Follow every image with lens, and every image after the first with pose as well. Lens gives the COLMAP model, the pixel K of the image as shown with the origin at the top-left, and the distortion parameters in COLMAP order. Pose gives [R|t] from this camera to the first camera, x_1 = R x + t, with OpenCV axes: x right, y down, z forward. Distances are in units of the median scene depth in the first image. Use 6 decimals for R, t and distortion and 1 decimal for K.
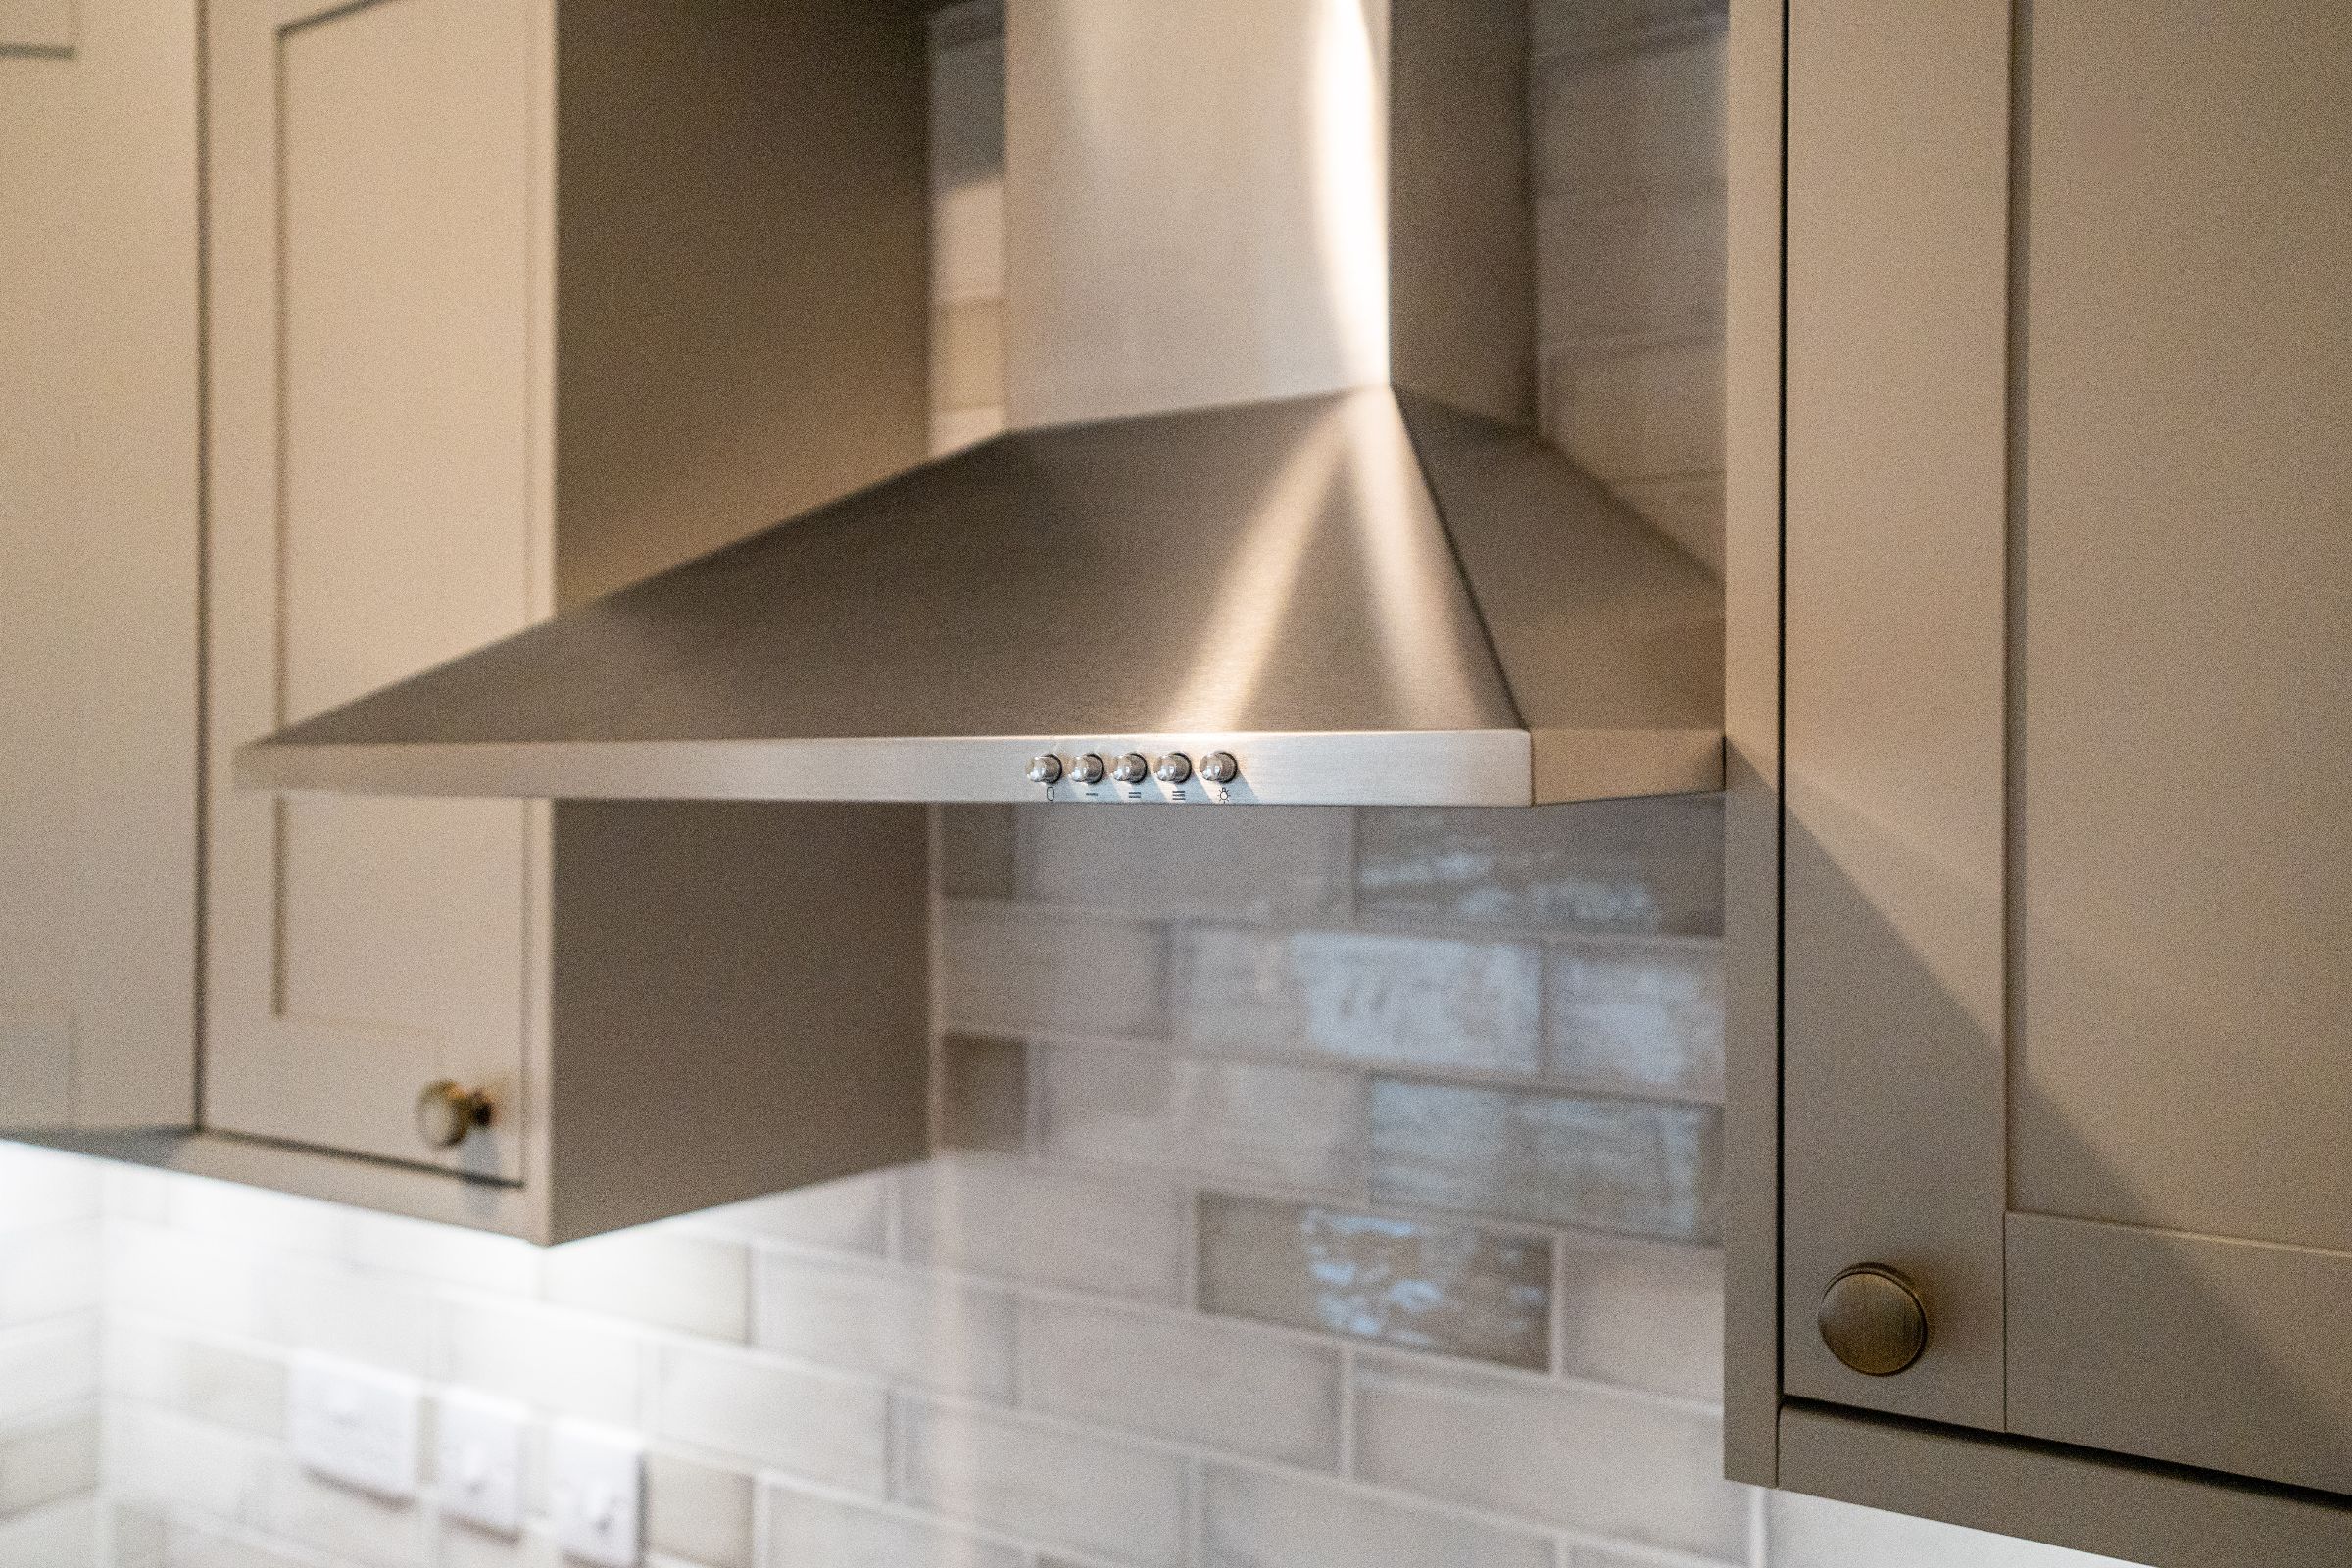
lens RADIAL K [[1965.0, 0, 1173.2], [0, 1965.0, 775.1], [0, 0, 1]] dist [0.006253, 0.012443]
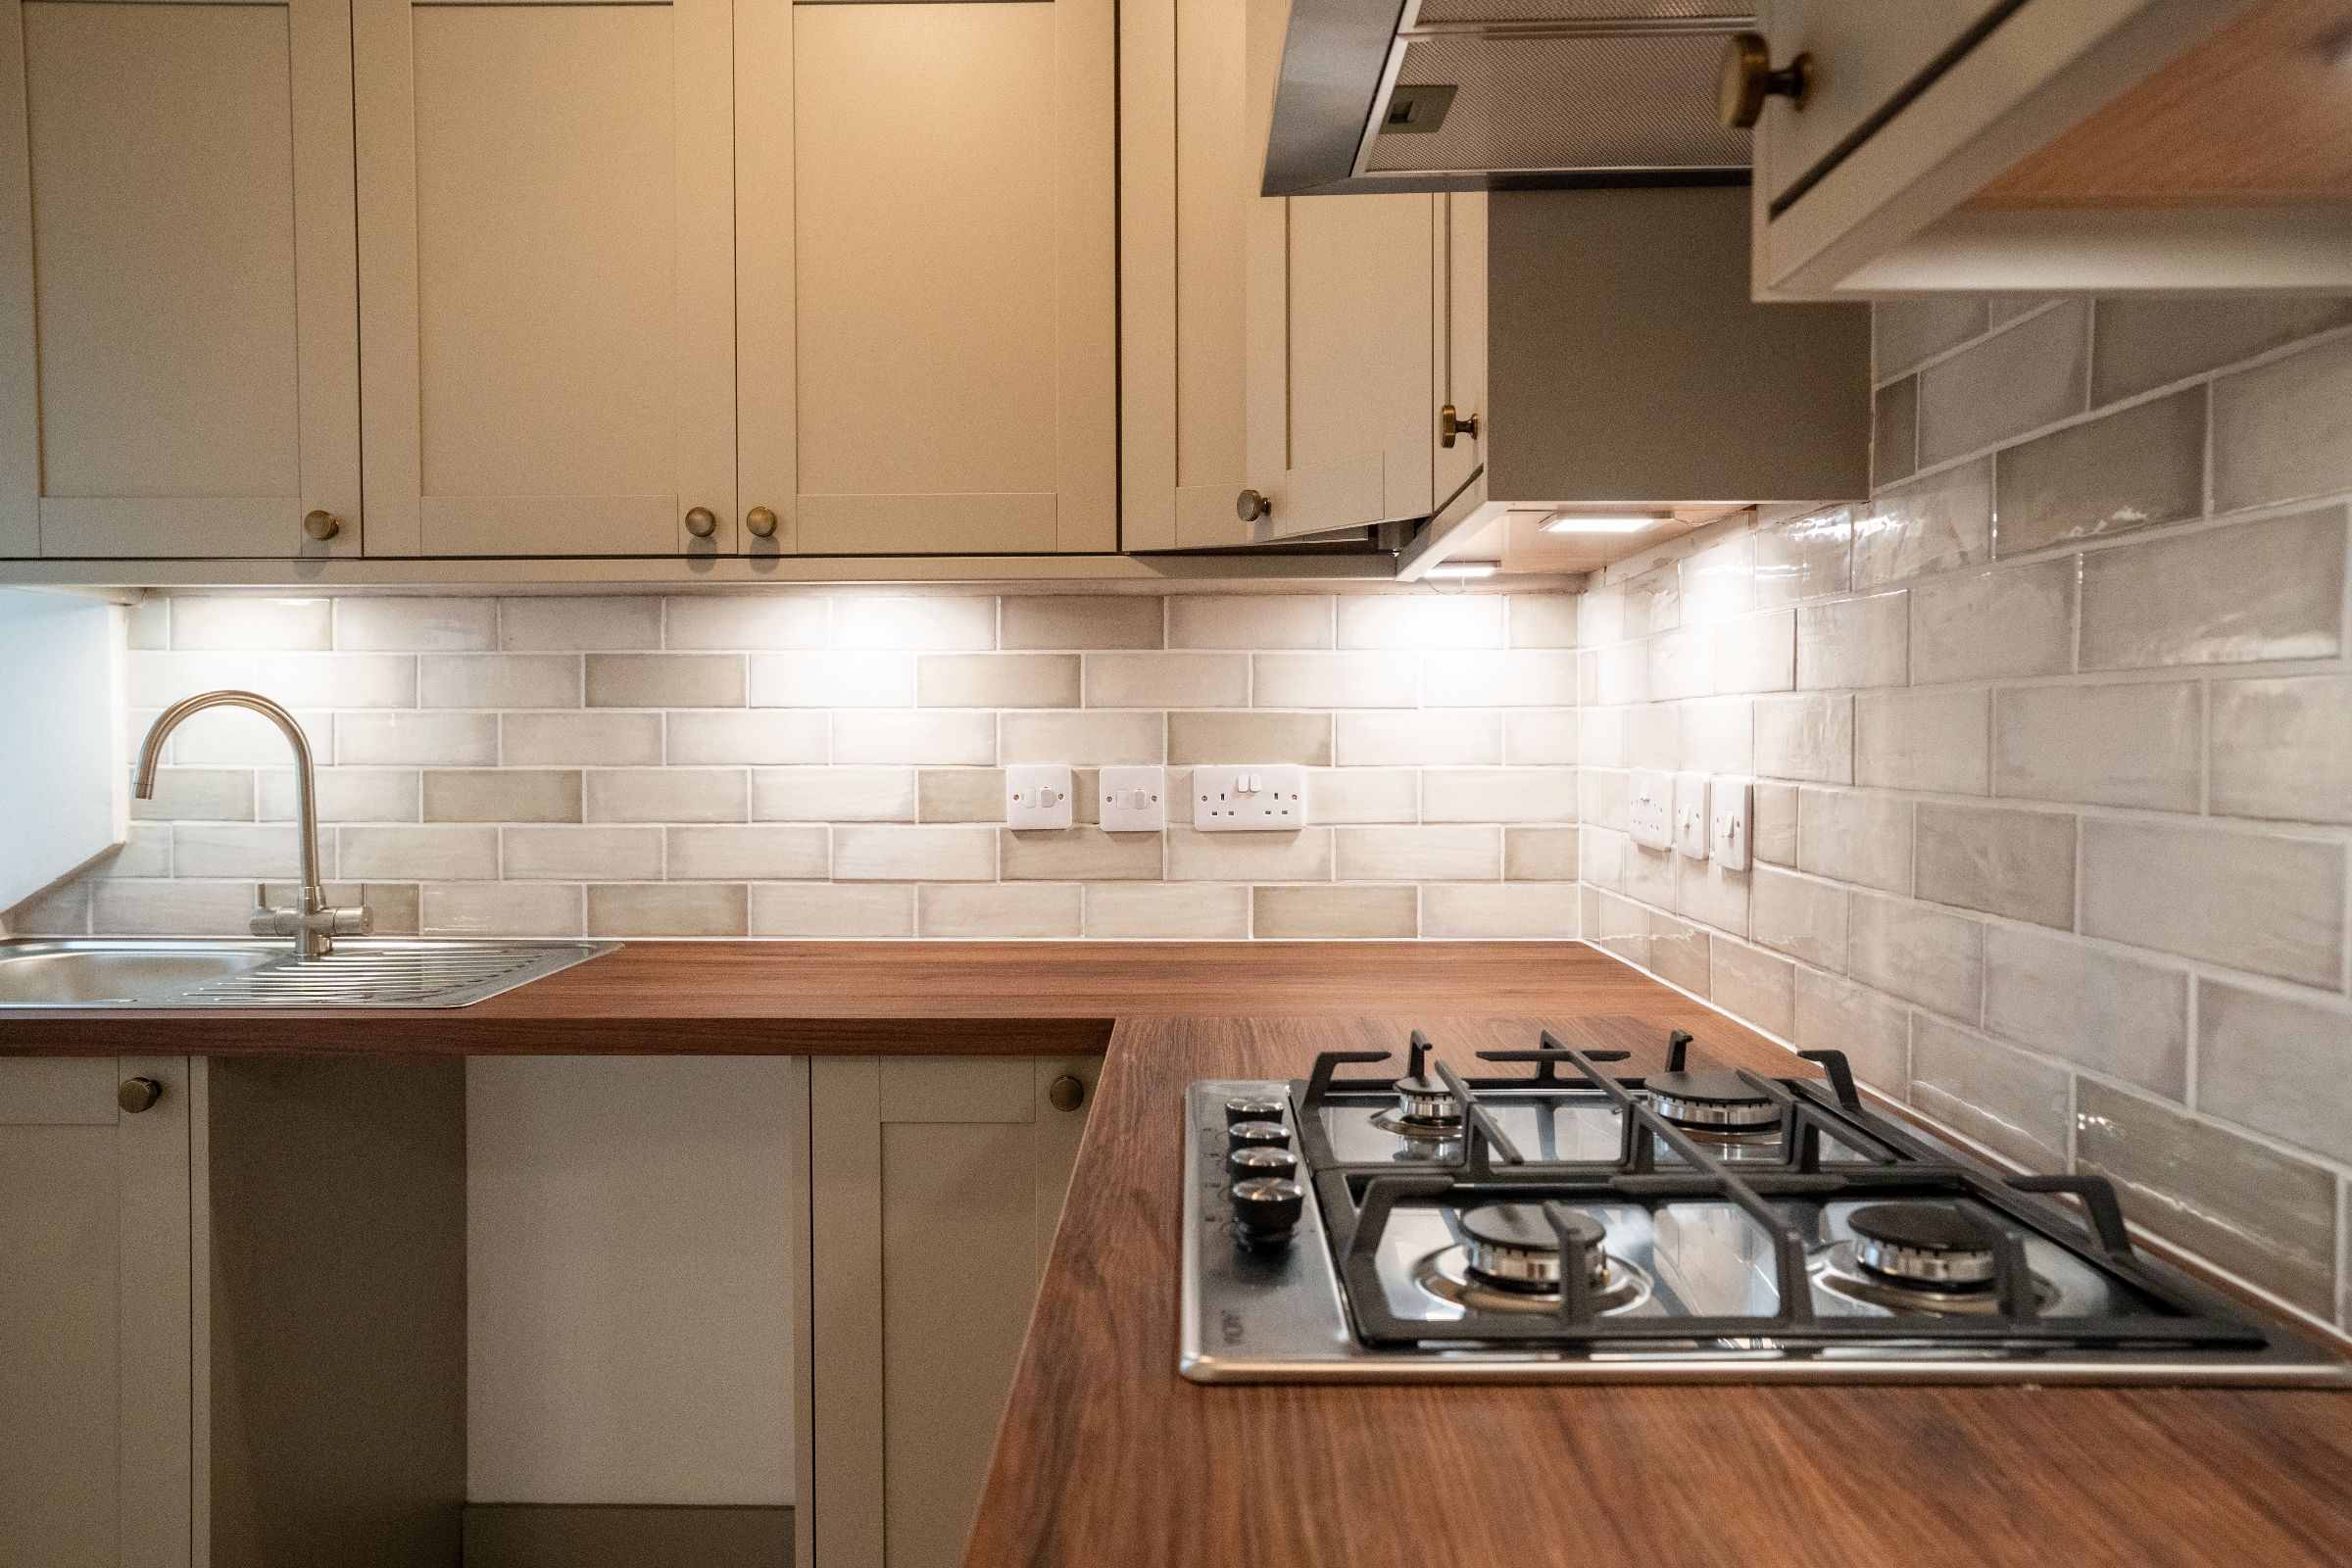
lens RADIAL K [[1644.7, 0, 1167.8], [0, 1644.7, 774.7], [0, 0, 1]] dist [0.003449, -0.000312]
pose [[0.528292, 0.015239, -0.848926, 0.546481], [0.013495, 0.999562, 0.026341, 0.352703], [0.848956, -0.025372, 0.527855, 0.085262]]
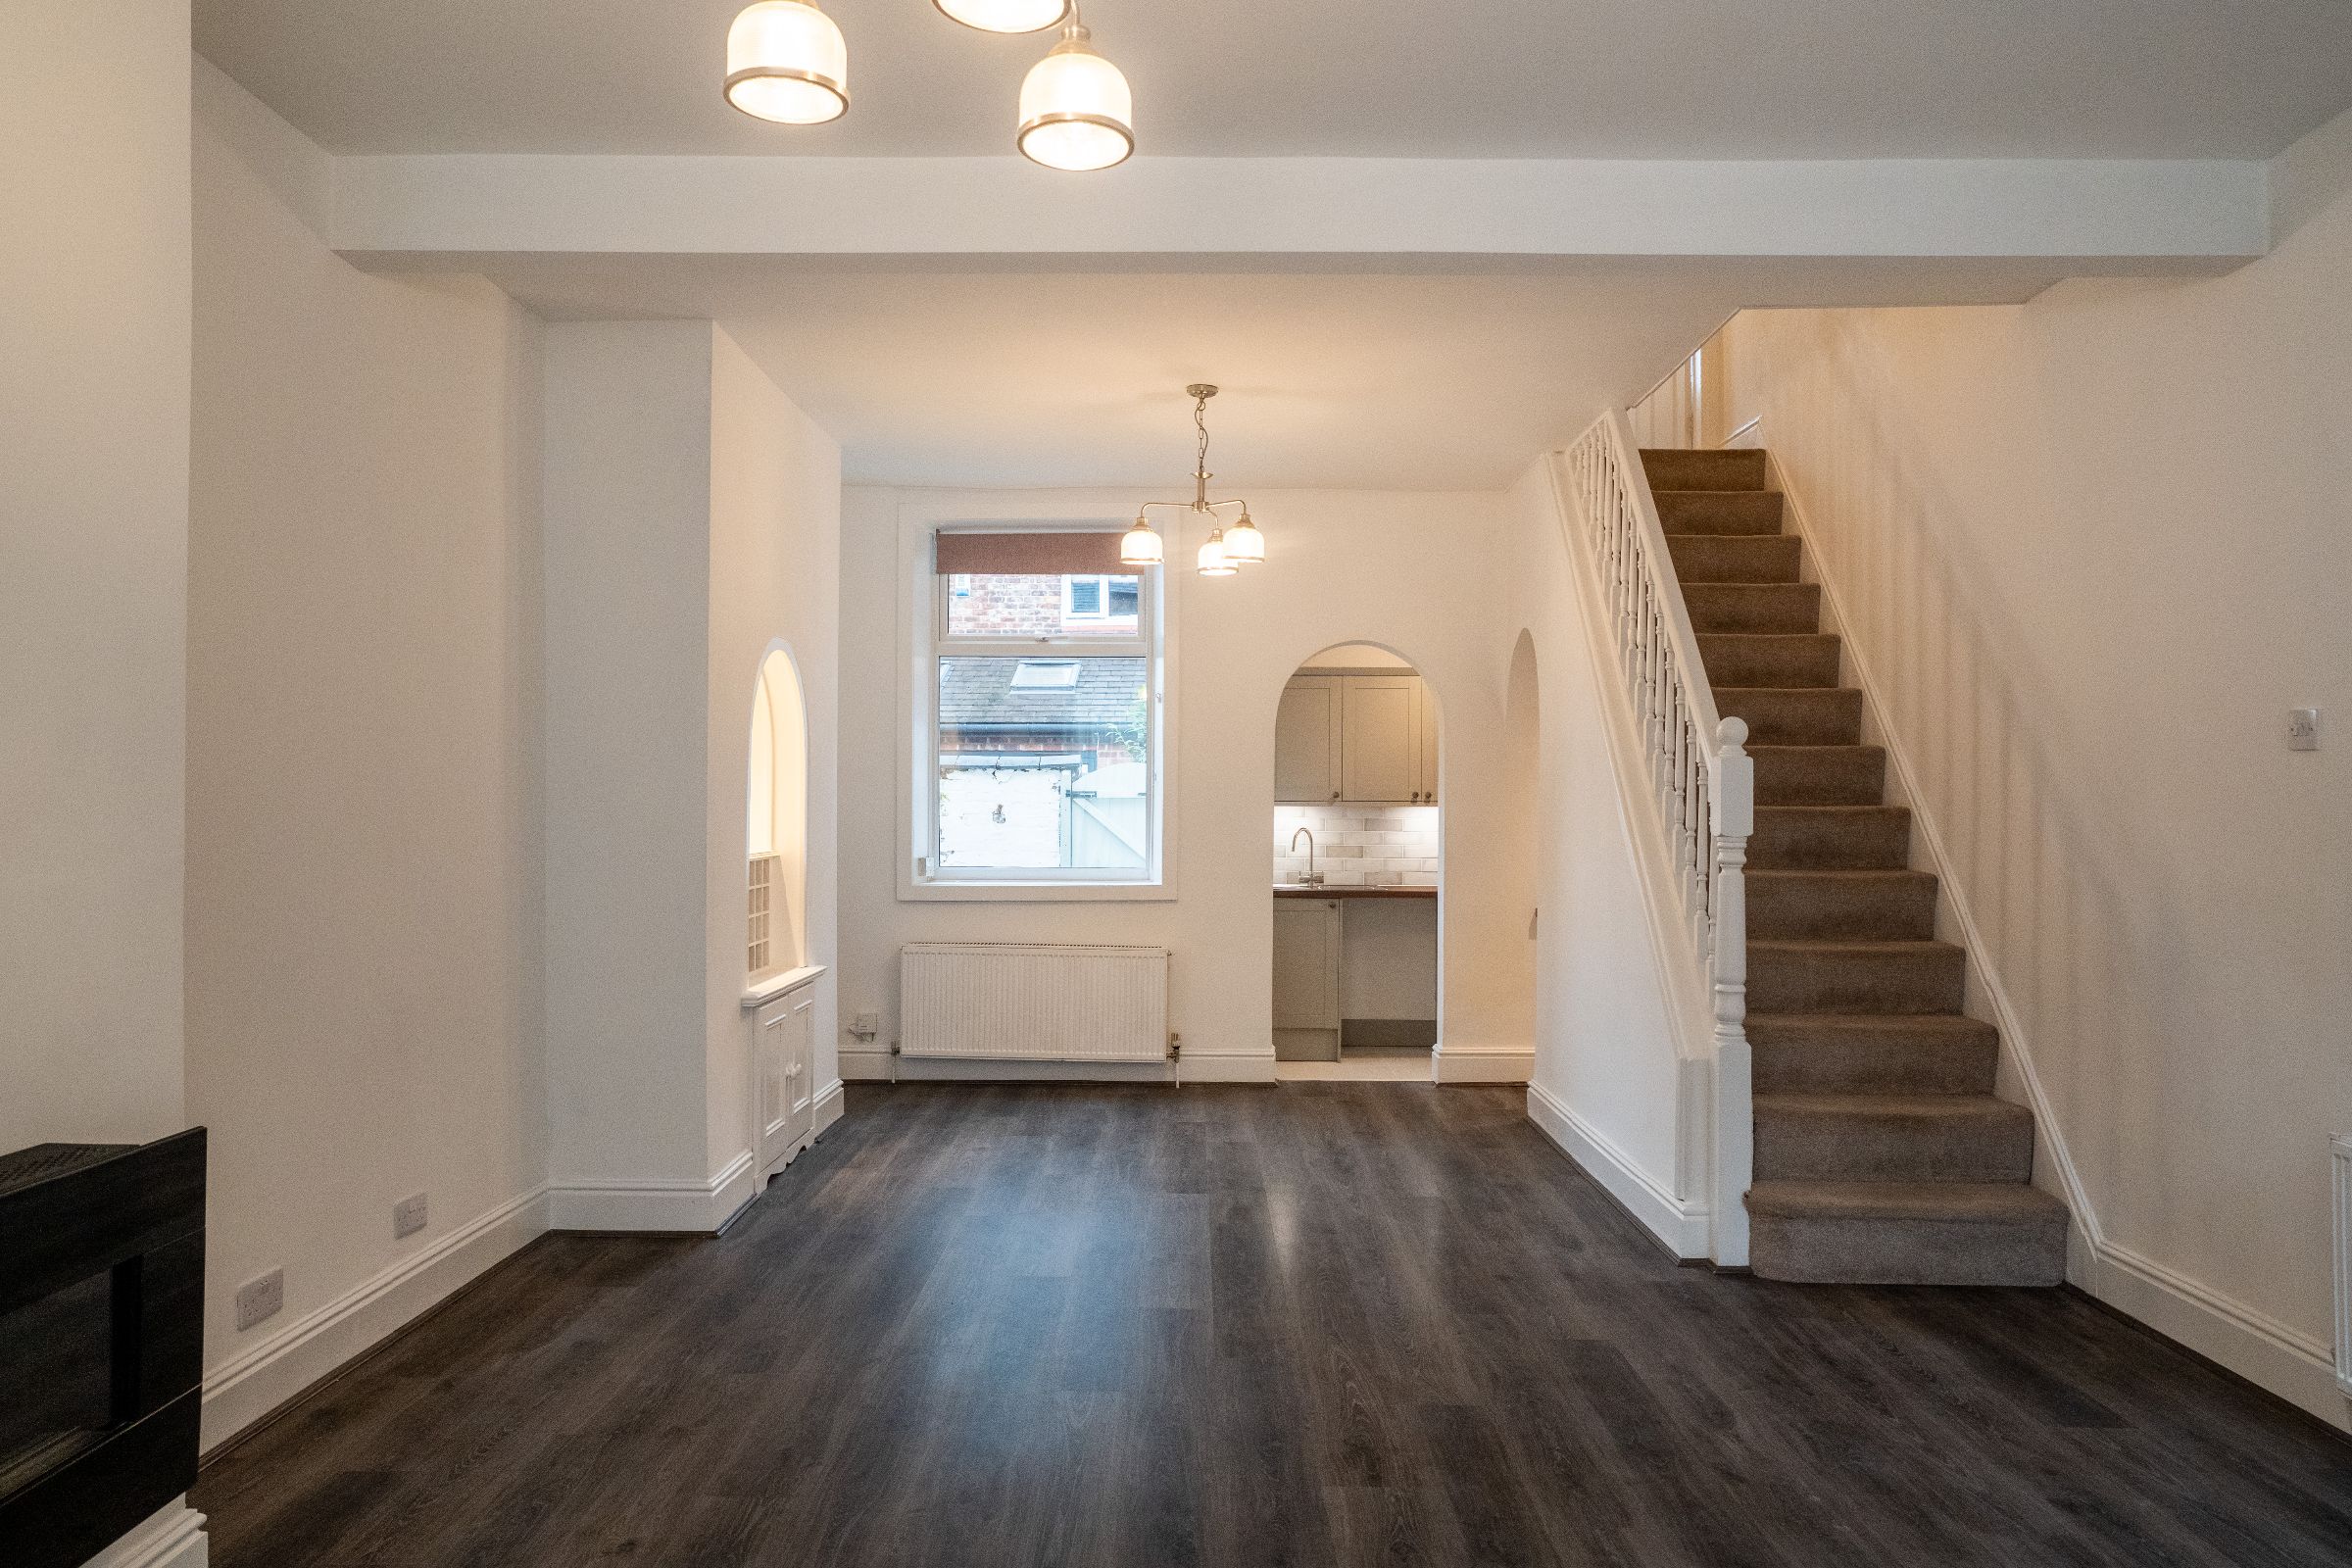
lens RADIAL K [[1545.6, 0, 1173.5], [0, 1545.6, 793.4], [0, 0, 1]] dist [-0.011995, 0.012716]
pose [[0.523009, -0.012301, -0.852238, 4.569355], [0.008919, 0.999920, -0.008960, 0.191438], [0.852280, -0.002915, 0.523077, -4.255660]]
